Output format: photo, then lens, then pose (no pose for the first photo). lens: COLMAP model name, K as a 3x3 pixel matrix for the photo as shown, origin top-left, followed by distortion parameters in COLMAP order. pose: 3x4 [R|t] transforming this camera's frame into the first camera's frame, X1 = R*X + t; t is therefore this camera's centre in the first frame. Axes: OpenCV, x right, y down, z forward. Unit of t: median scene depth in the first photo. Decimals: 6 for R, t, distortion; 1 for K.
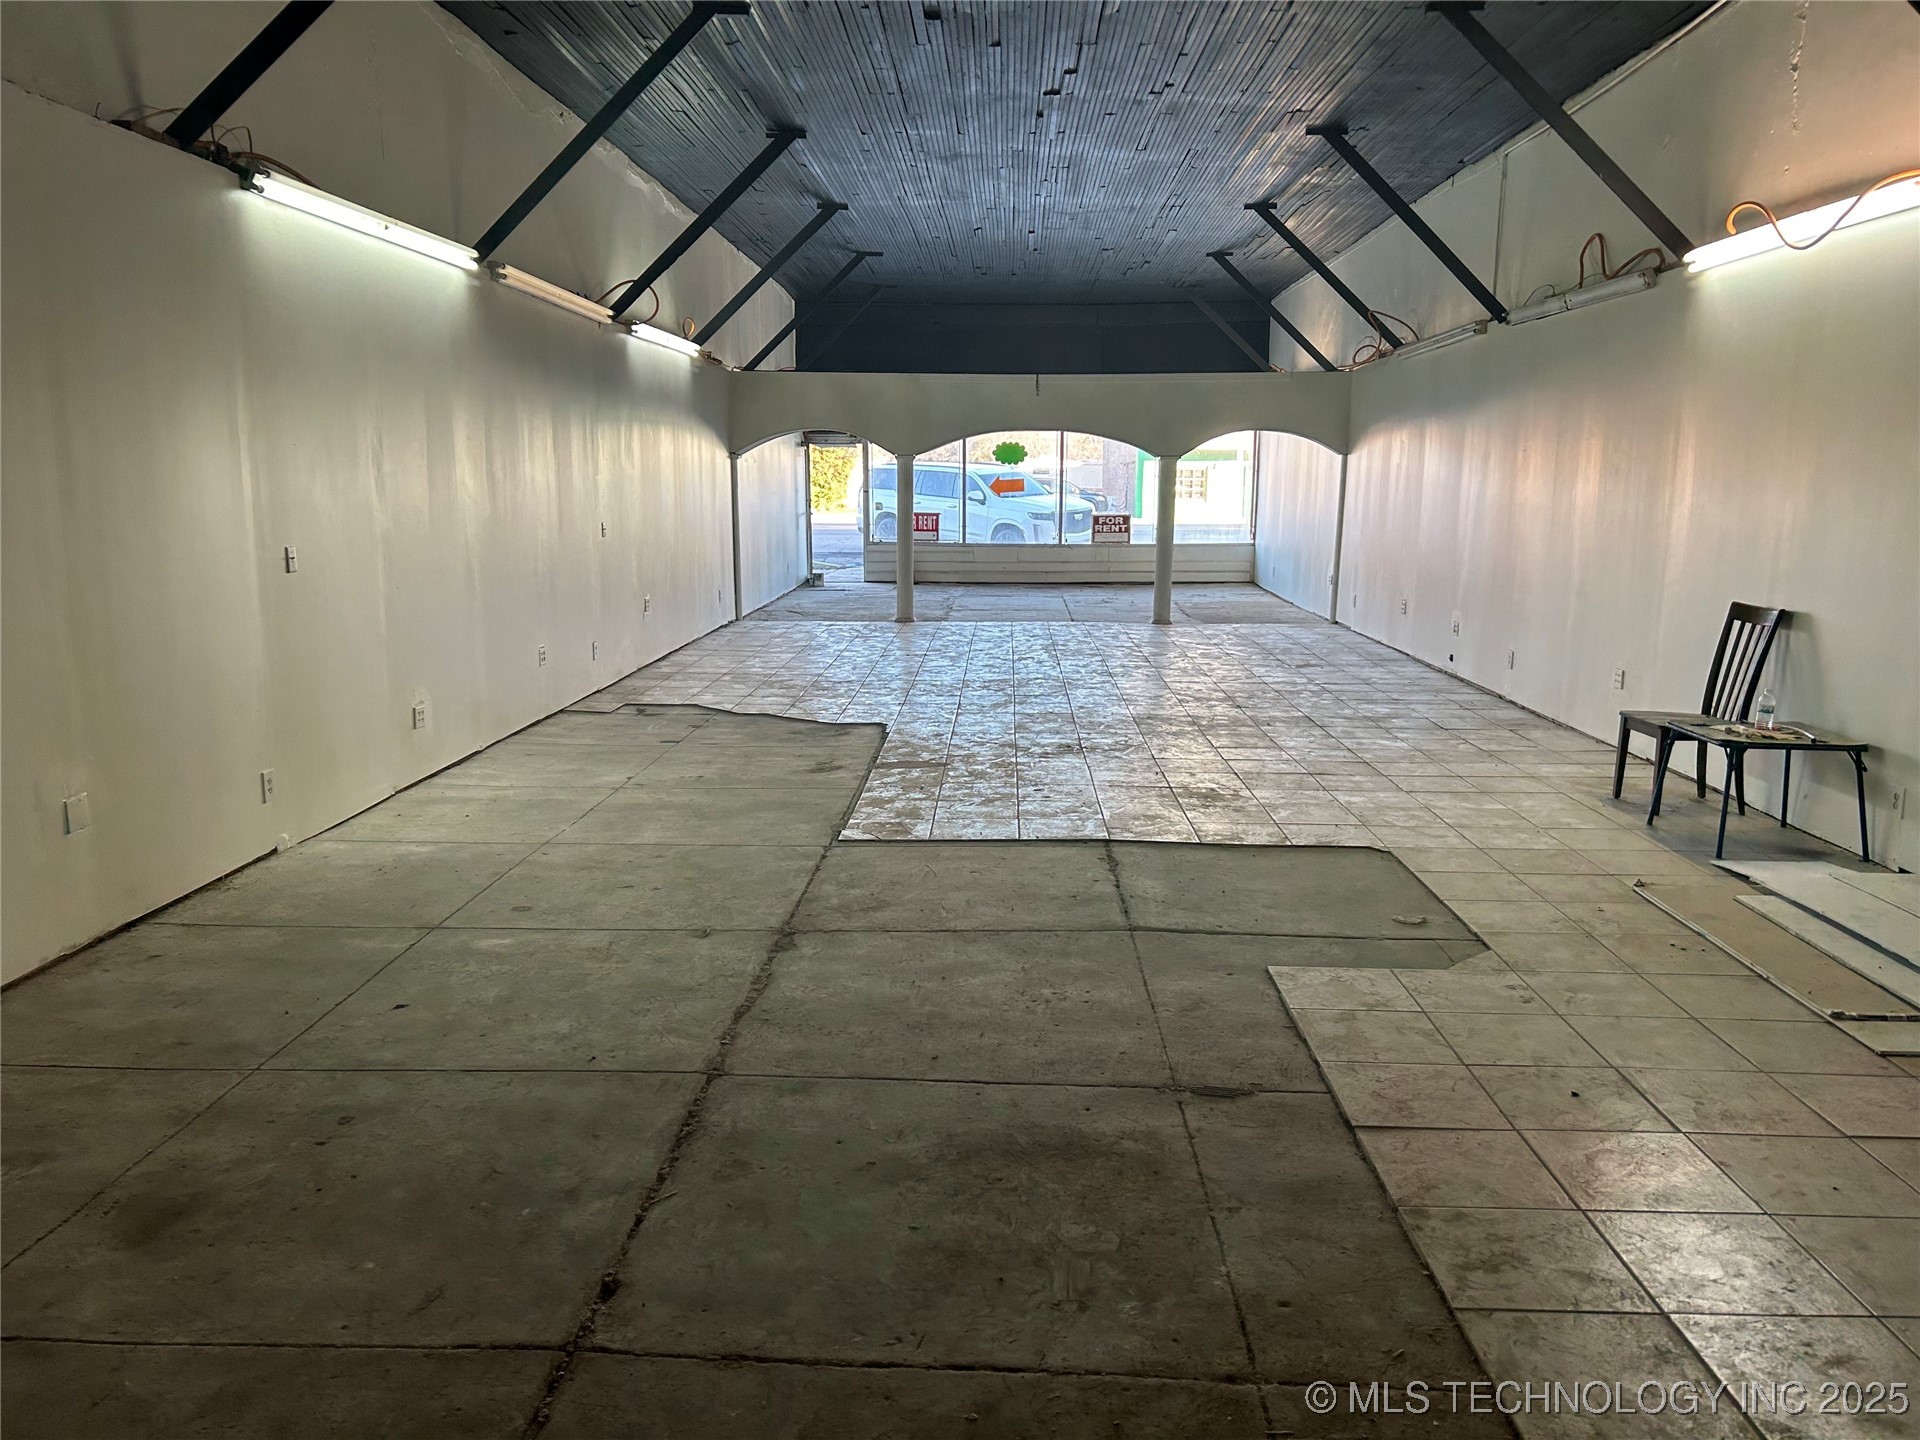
lens RADIAL K [[1433.8, 0, 969.5], [0, 1433.8, 724.6], [0, 0, 1]] dist [0.079333, -0.094887]
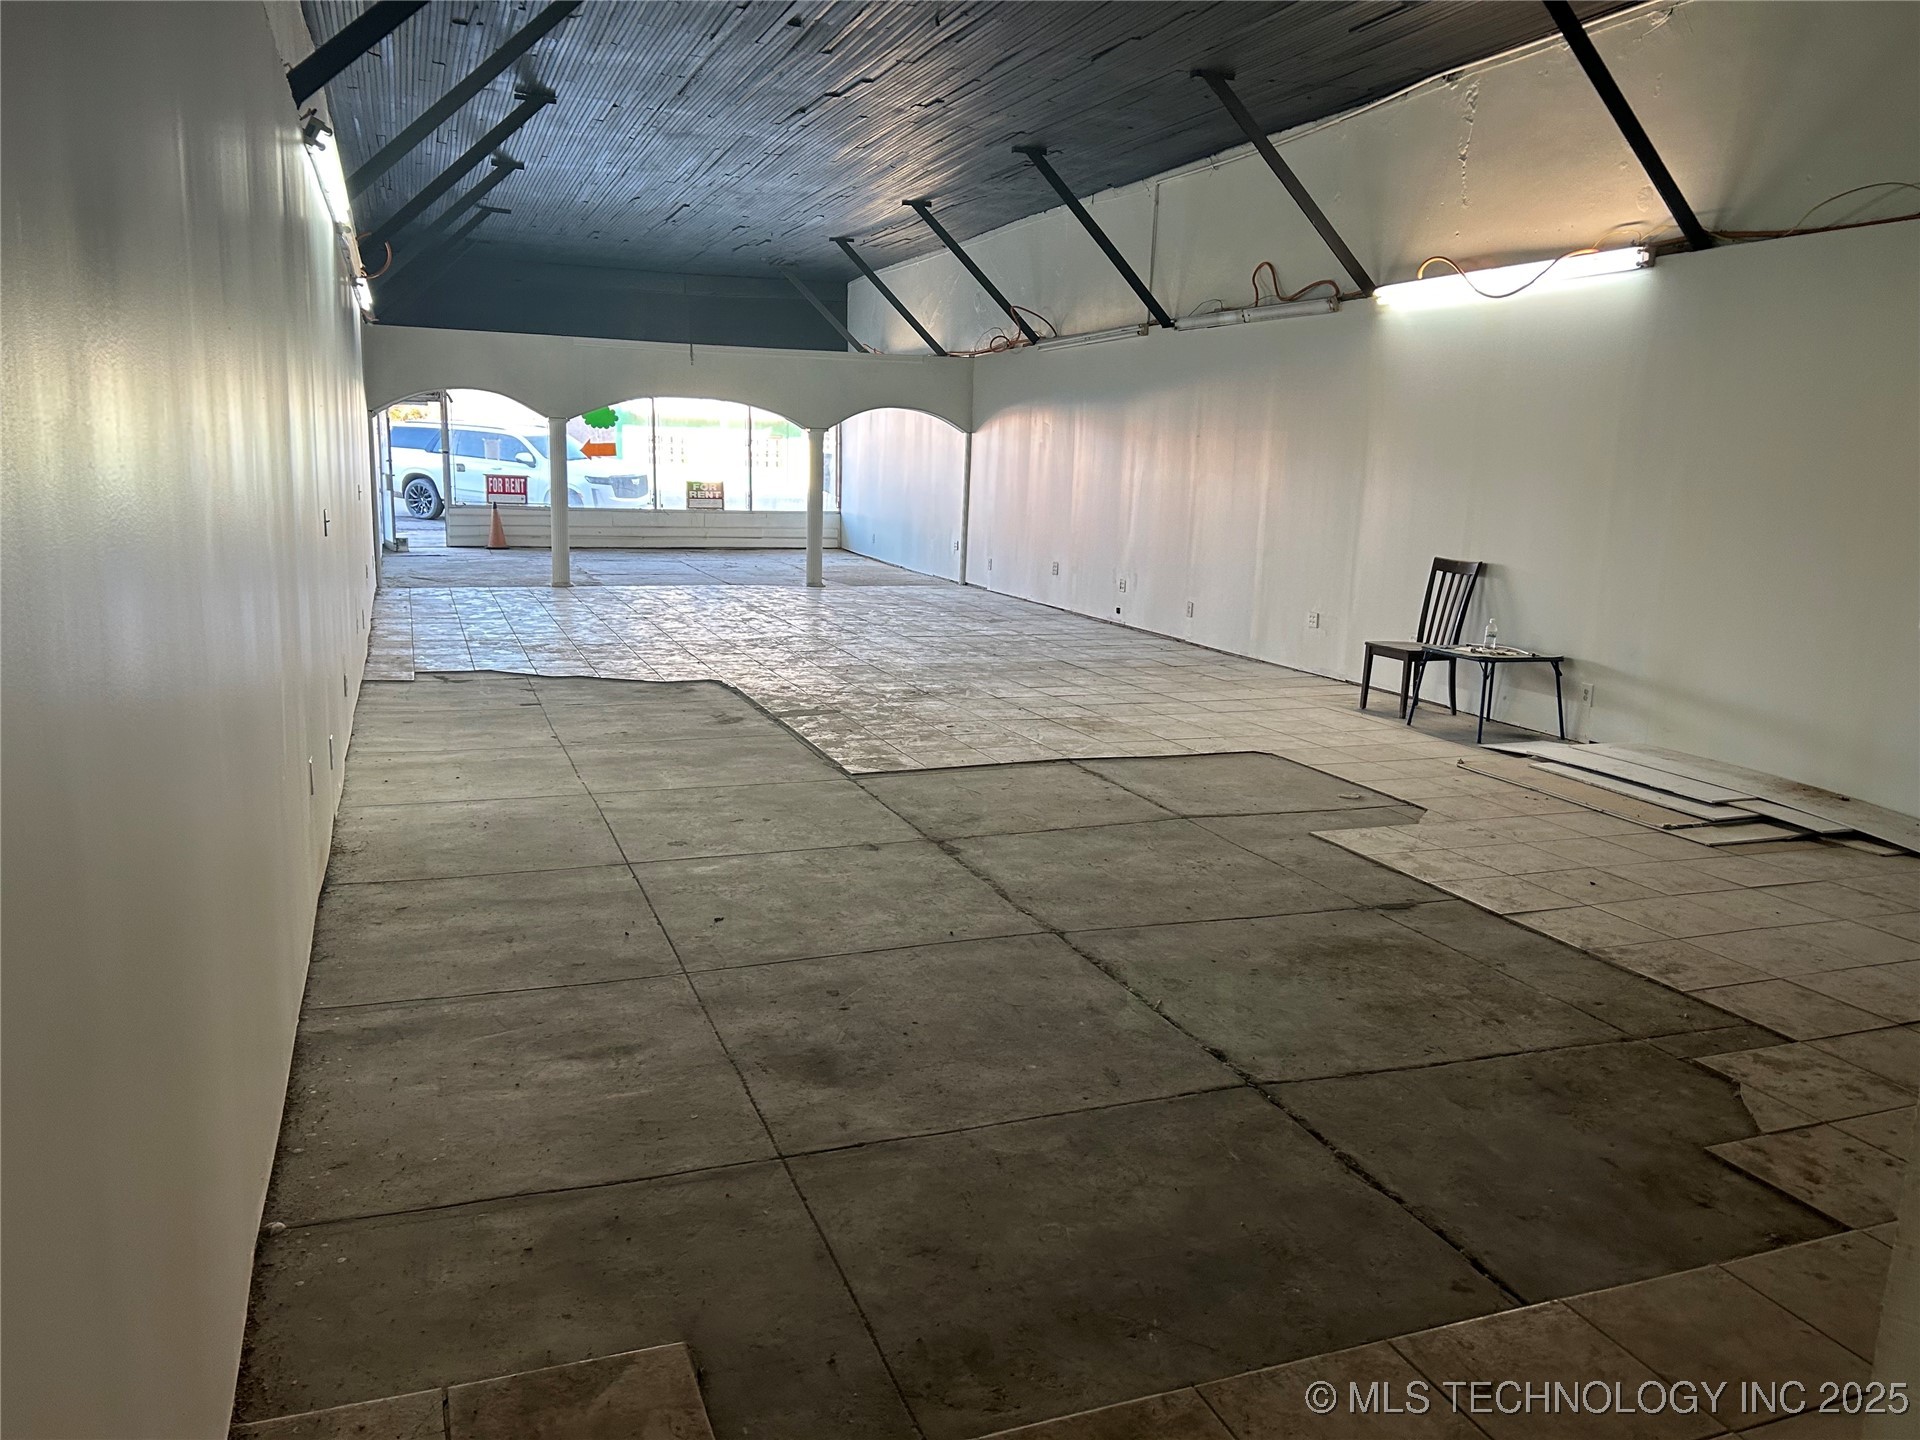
lens RADIAL K [[1433.8, 0, 969.5], [0, 1433.8, 724.6], [0, 0, 1]] dist [0.079333, -0.094887]
pose [[0.923844, -0.051447, 0.379296, -0.316104], [0.042980, 0.998602, 0.030762, 0.008146], [-0.380348, -0.012117, 0.924764, -0.056412]]
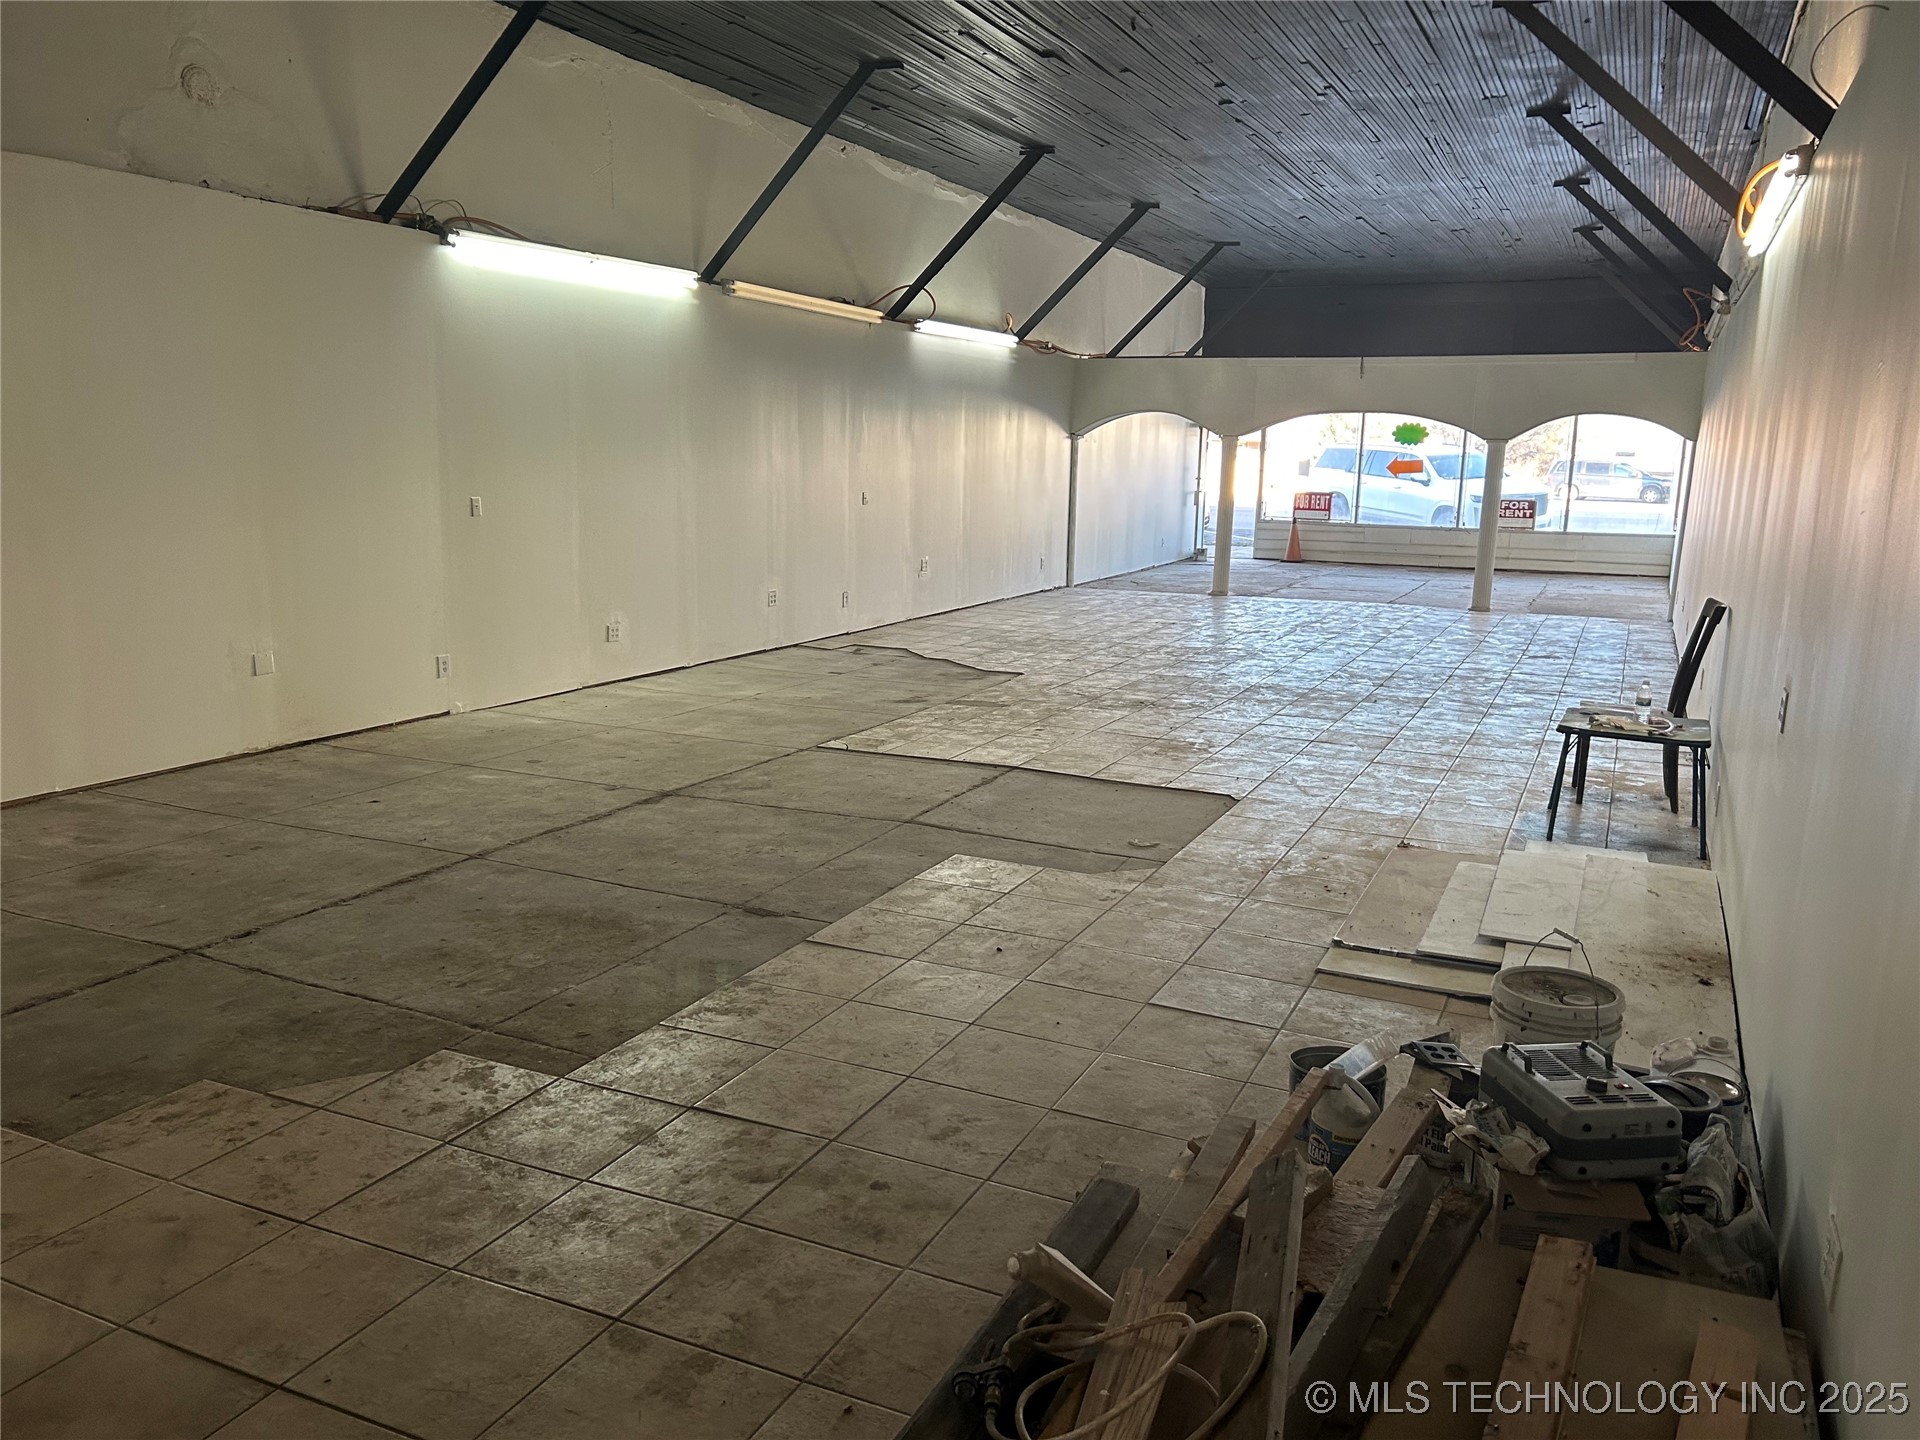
lens RADIAL K [[1433.8, 0, 969.5], [0, 1433.8, 724.6], [0, 0, 1]] dist [0.079333, -0.094887]
pose [[0.919582, 0.087221, -0.383095, 0.371708], [-0.081827, 0.996183, 0.030388, 0.009501], [0.384283, 0.003403, 0.923209, -0.074485]]
